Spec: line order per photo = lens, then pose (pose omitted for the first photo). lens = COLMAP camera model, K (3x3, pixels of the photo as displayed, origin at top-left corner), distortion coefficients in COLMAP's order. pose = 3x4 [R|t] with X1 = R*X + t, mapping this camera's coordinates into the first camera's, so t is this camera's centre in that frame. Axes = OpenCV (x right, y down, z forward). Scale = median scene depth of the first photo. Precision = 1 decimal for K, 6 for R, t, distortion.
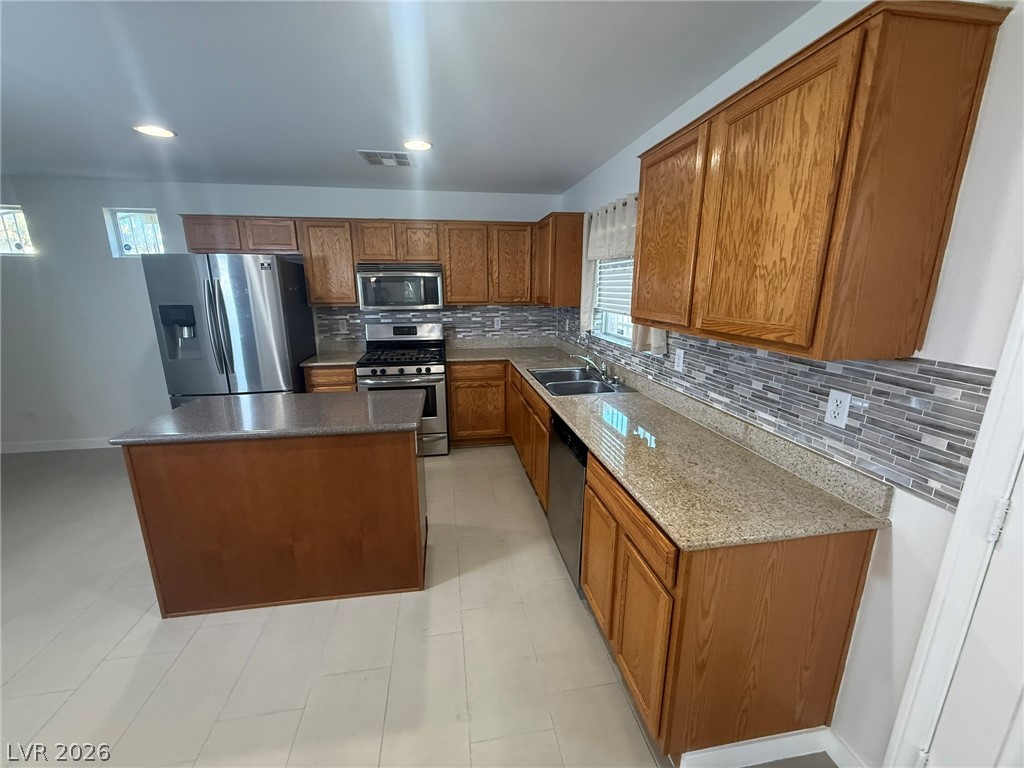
lens RADIAL K [[409.7, 0, 506.6], [0, 409.7, 385.2], [0, 0, 1]] dist [-0.002454, 0.000705]
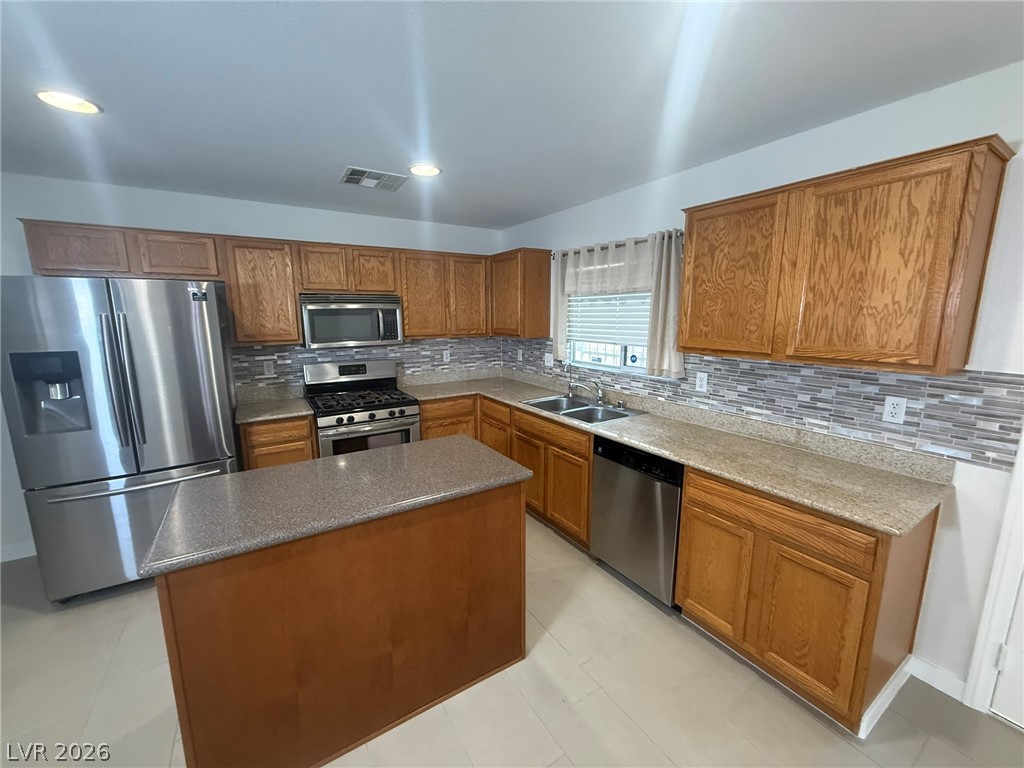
lens RADIAL K [[409.7, 0, 507.7], [0, 409.7, 385.2], [0, 0, 1]] dist [-0.002454, 0.000705]
pose [[0.918068, -0.072537, 0.389730, -0.481724], [0.098215, 0.994086, -0.046340, -0.047204], [-0.384063, 0.080821, 0.919763, 0.129761]]
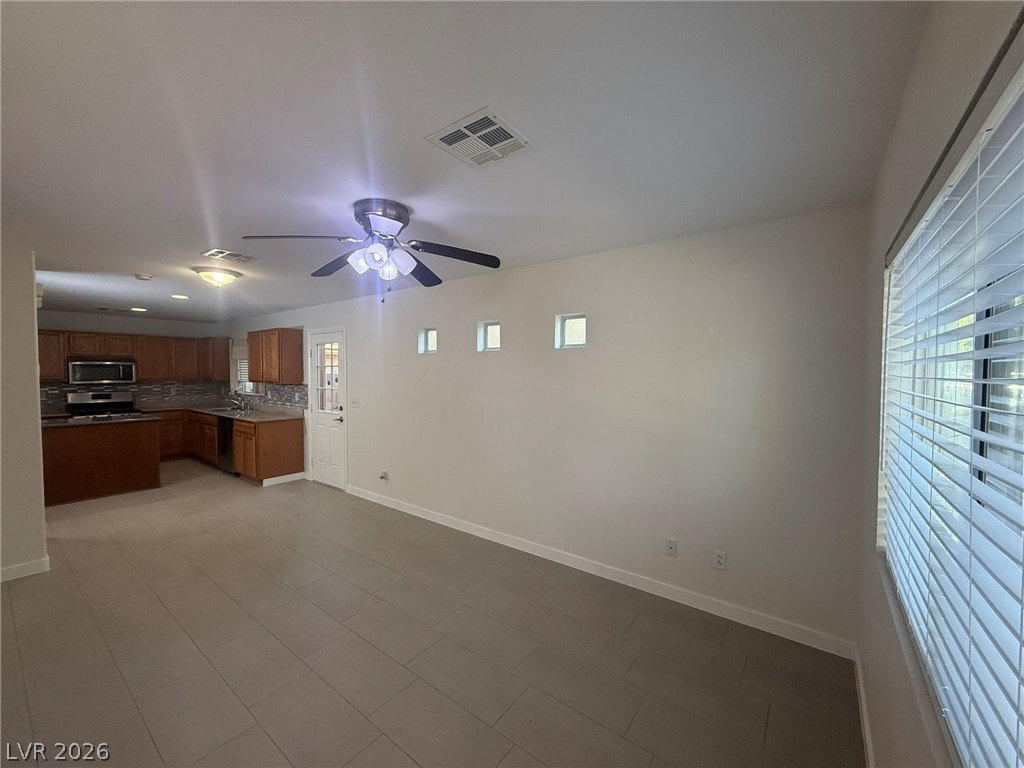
lens RADIAL K [[409.7, 0, 511.2], [0, 409.7, 385.7], [0, 0, 1]] dist [-0.002454, 0.000705]
pose [[0.721499, -0.017471, 0.692195, -0.332388], [0.158296, 0.977369, -0.140329, 0.514324], [-0.674078, 0.210819, 0.707936, -2.078358]]
